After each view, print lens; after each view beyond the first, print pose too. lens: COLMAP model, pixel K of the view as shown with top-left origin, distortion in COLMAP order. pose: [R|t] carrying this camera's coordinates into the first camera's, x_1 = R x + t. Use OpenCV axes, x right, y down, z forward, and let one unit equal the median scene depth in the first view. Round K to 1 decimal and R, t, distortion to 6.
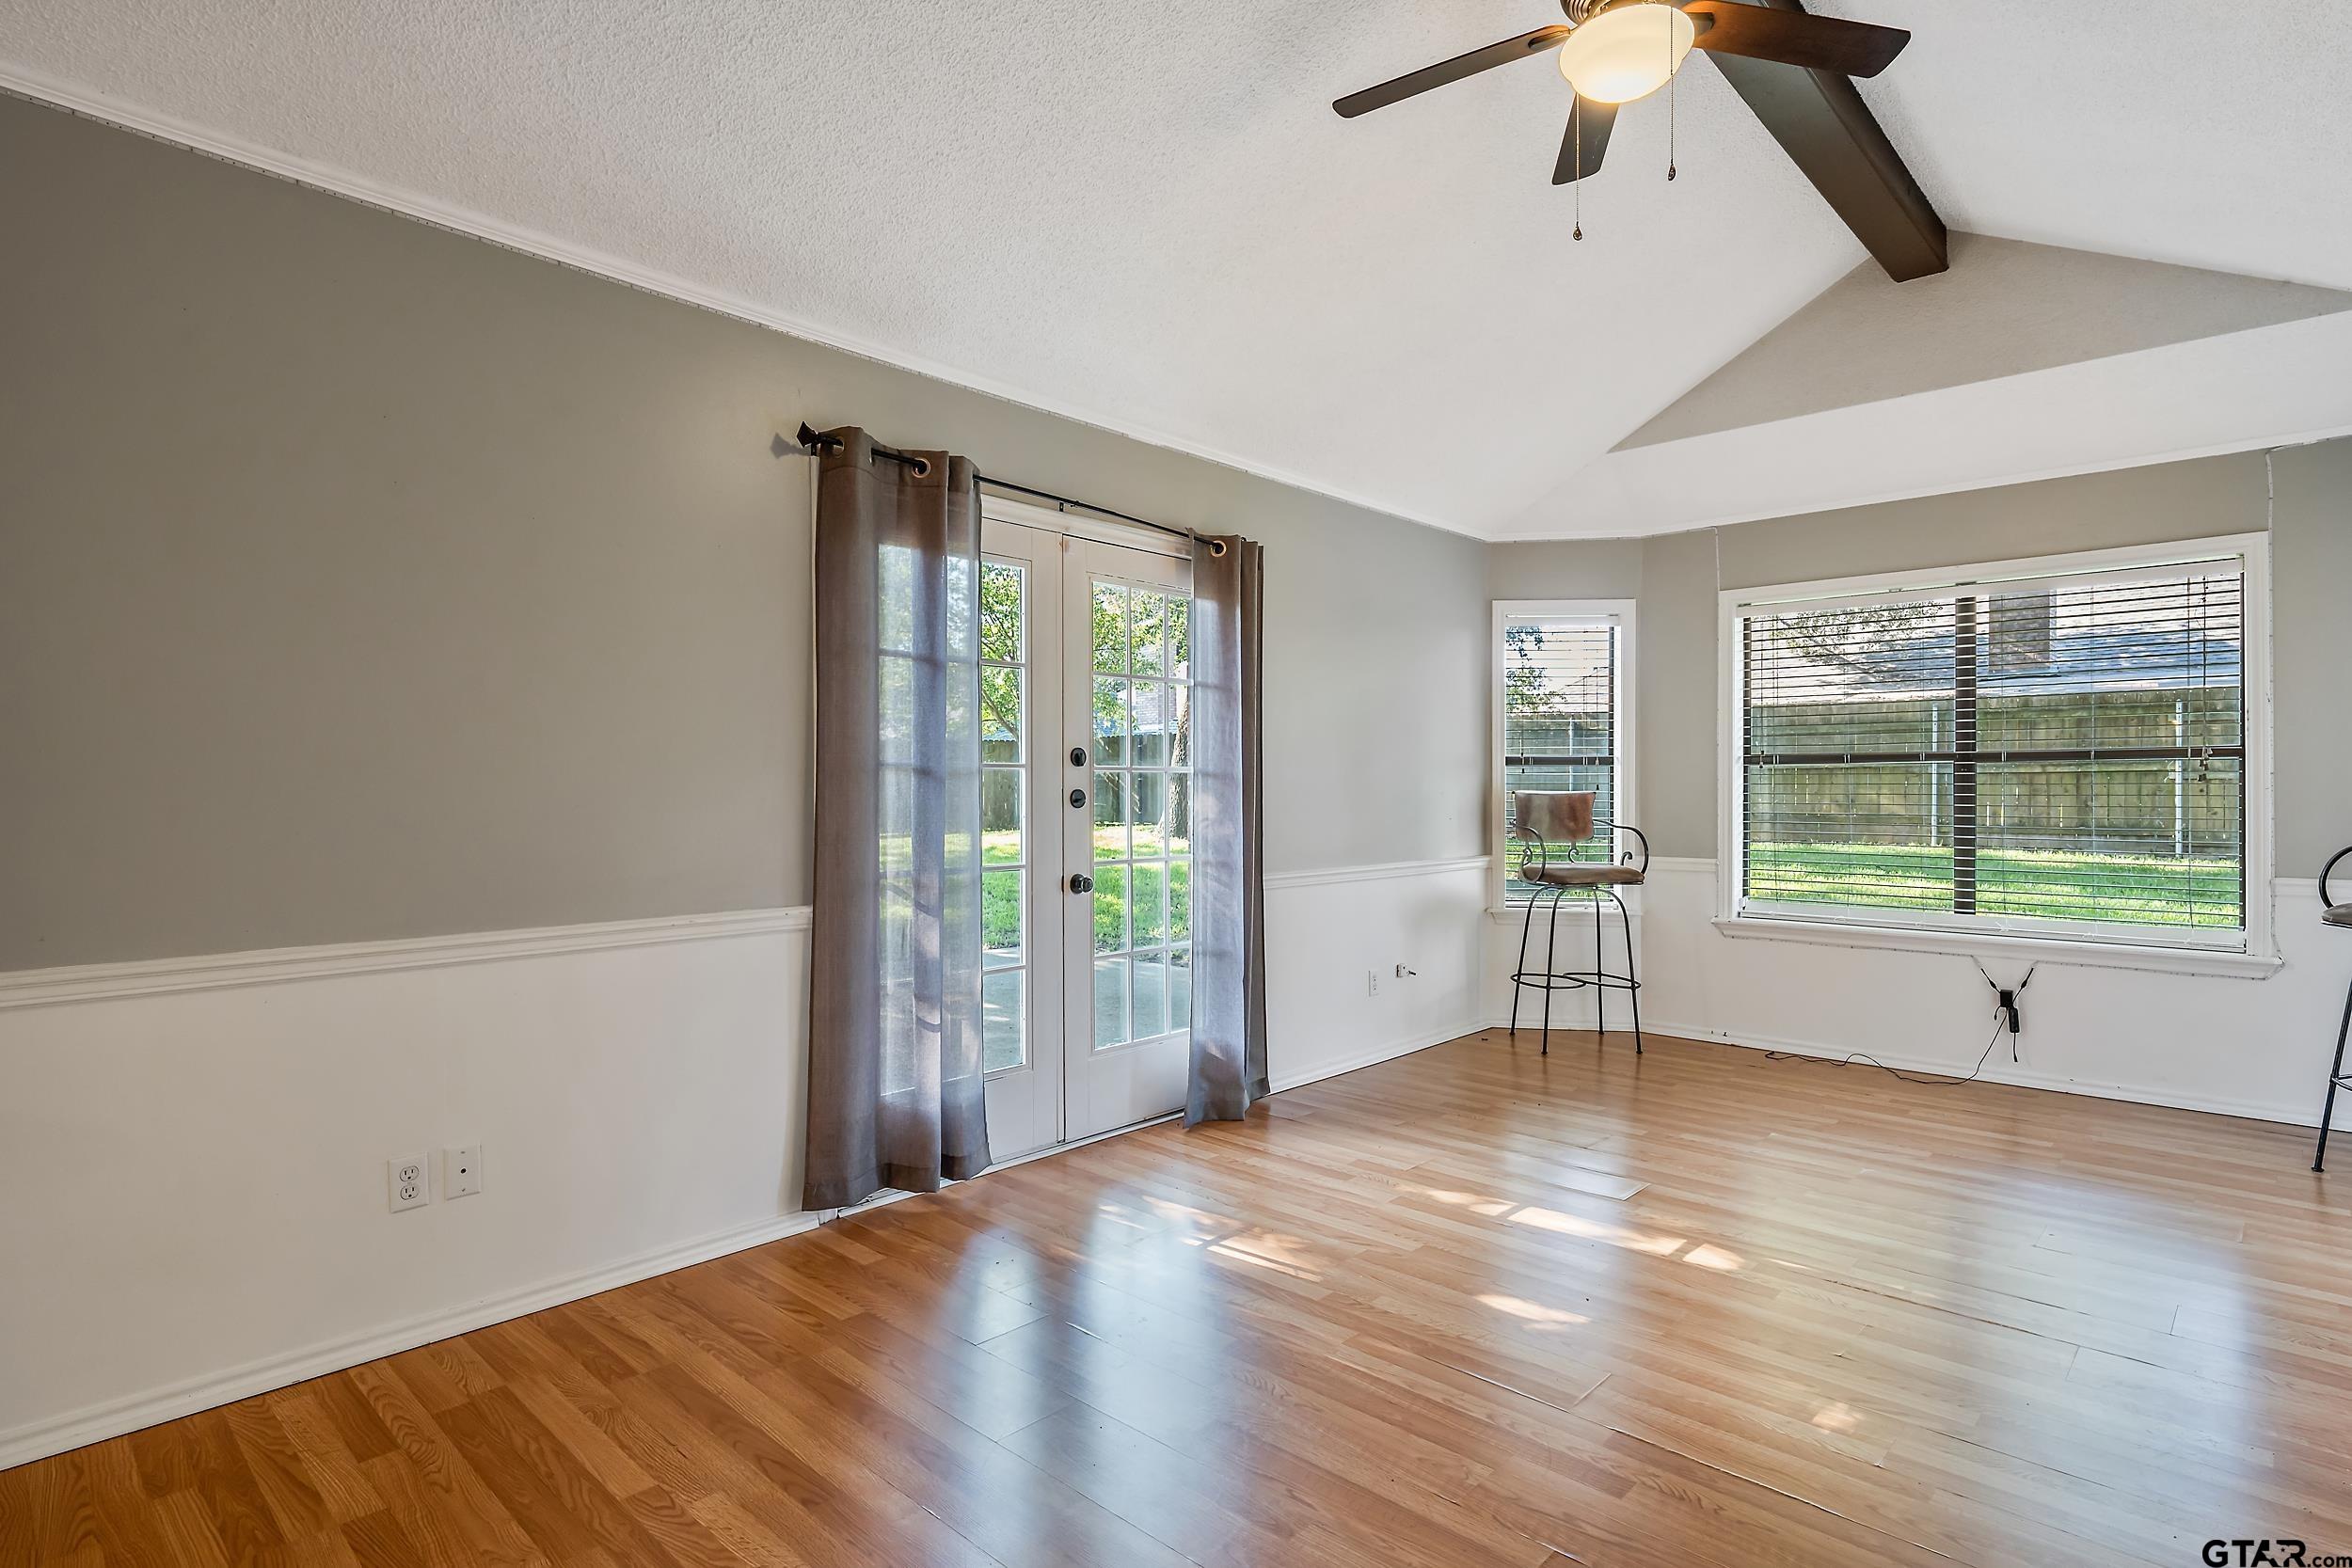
lens RADIAL K [[1184.2, 0, 1174.4], [0, 1184.2, 783.6], [0, 0, 1]] dist [0.000334, -0.000172]
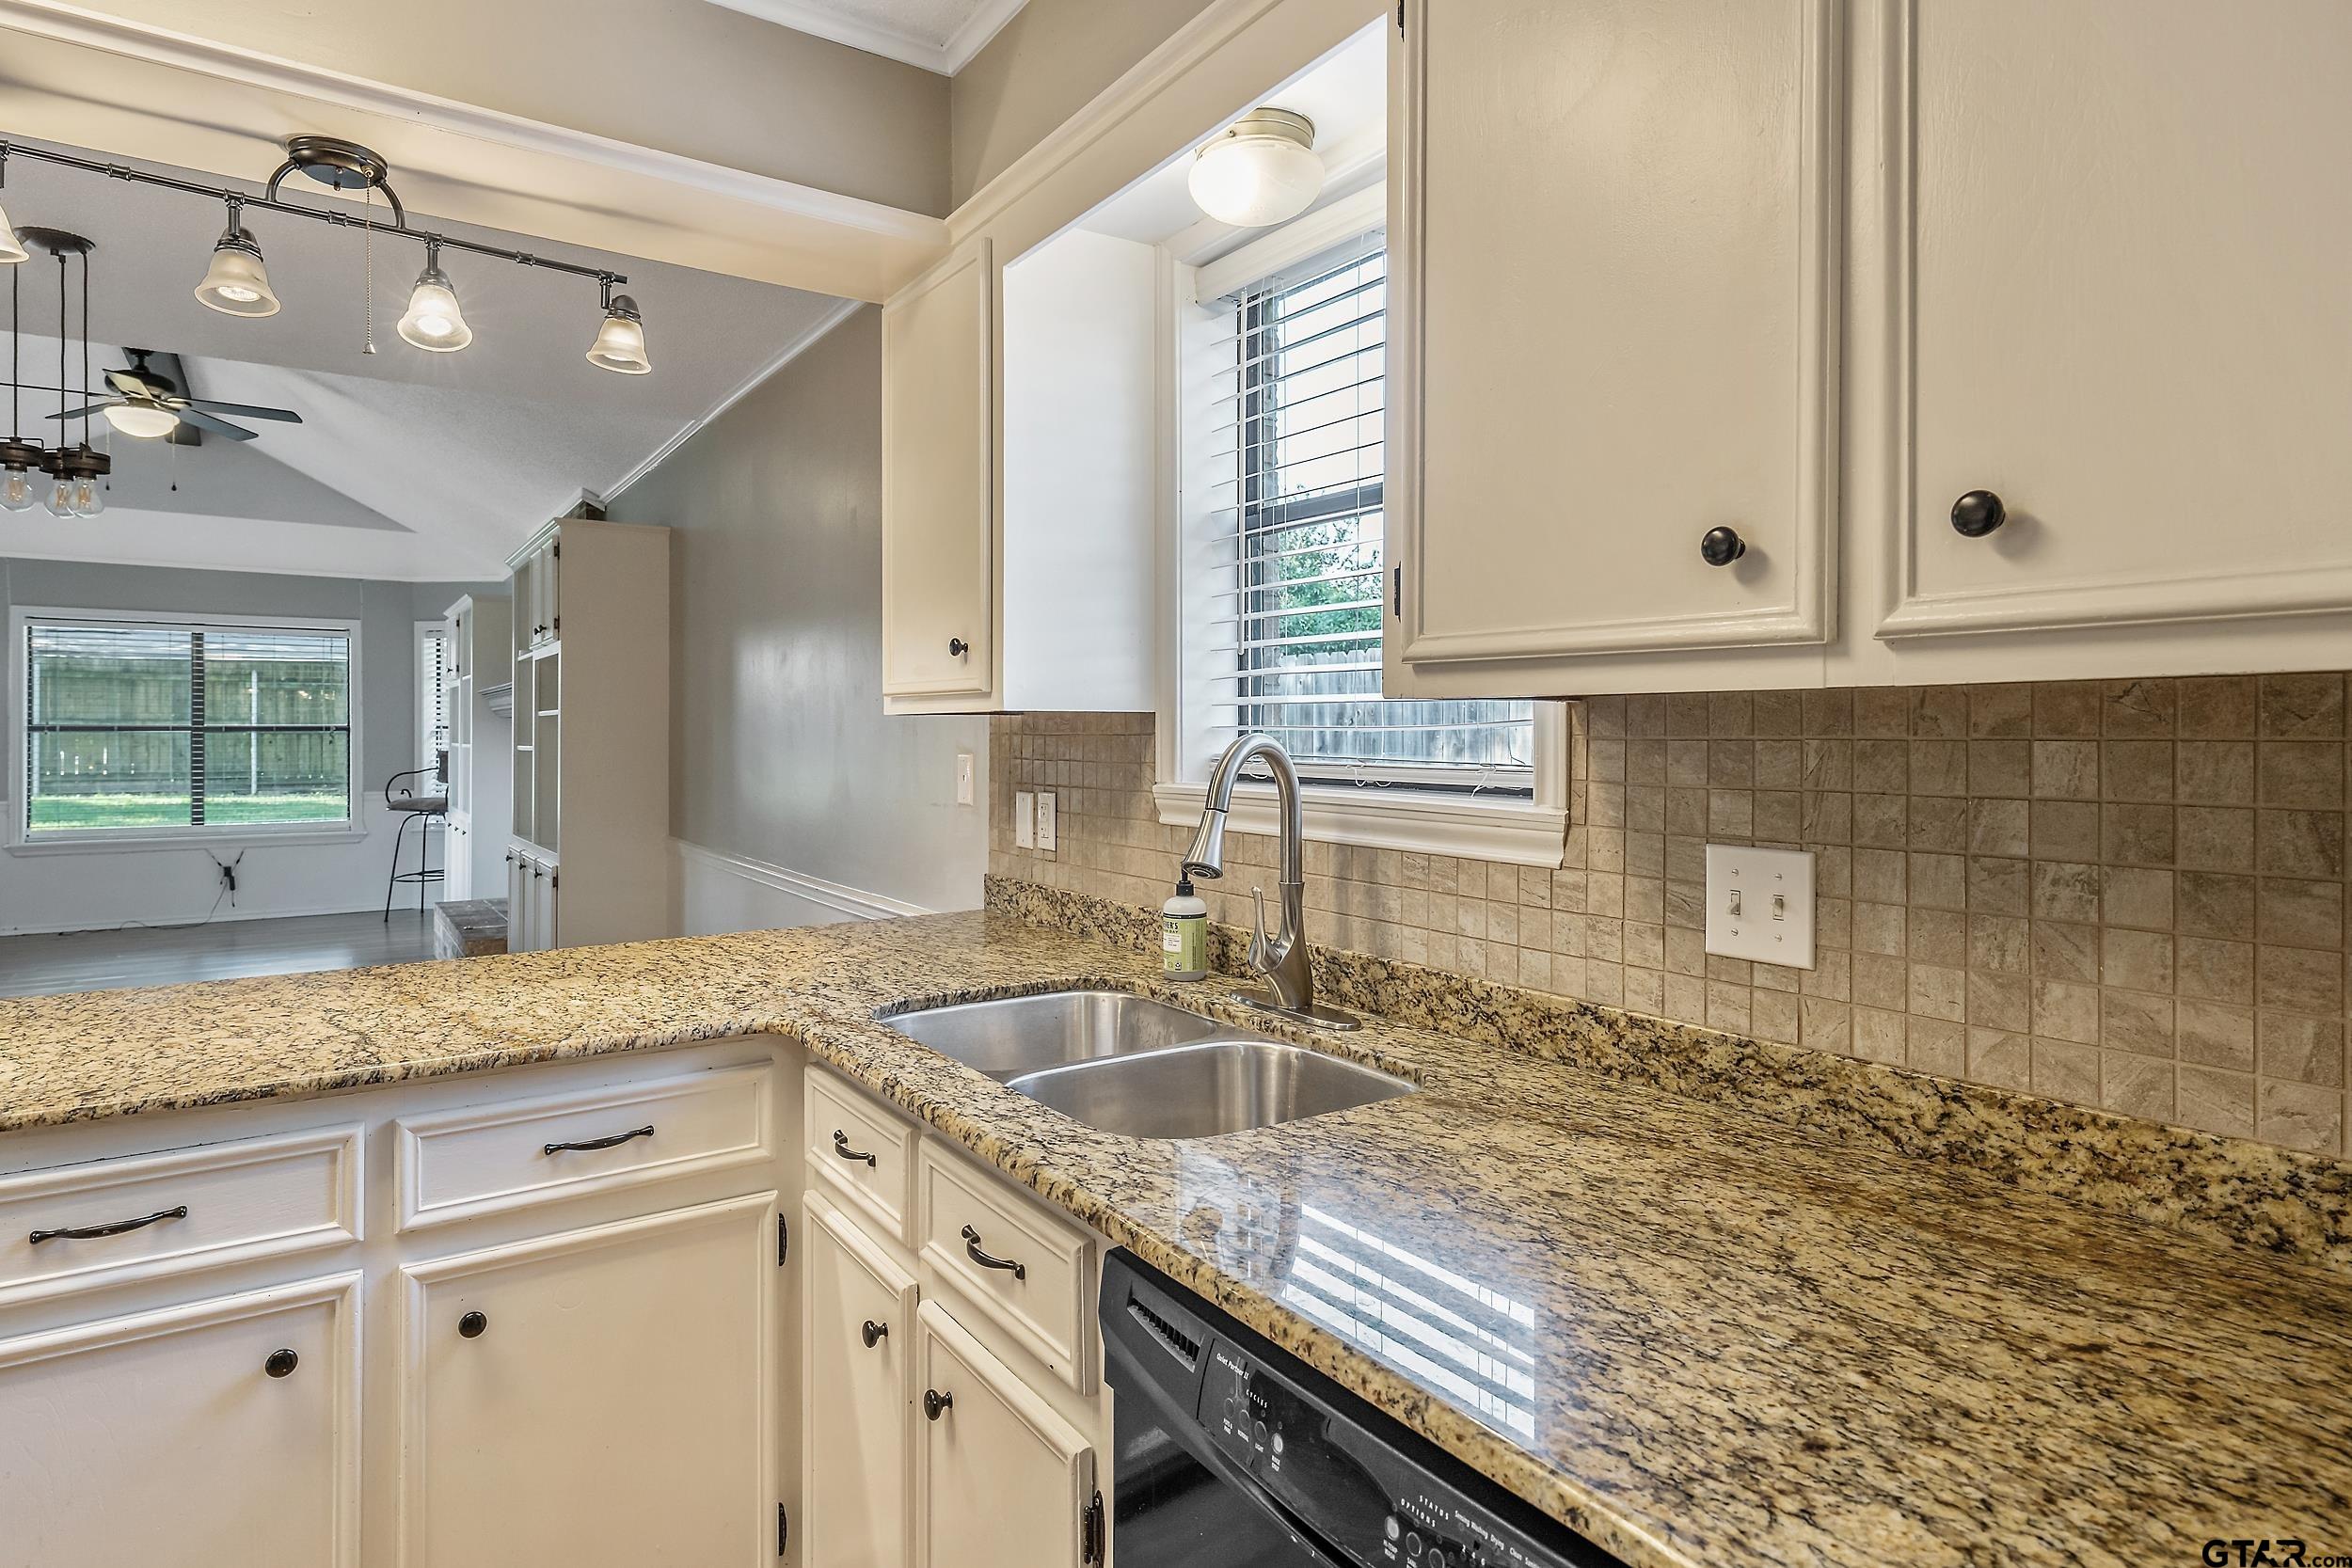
lens RADIAL K [[1294.7, 0, 1177.4], [0, 1294.7, 765.8], [0, 0, 1]] dist [0.001572, 0.000224]
pose [[0.206507, -0.026136, 0.978096, -0.724872], [-0.002285, 0.999628, 0.027194, -0.021201], [-0.978442, -0.007850, 0.206371, -0.625082]]
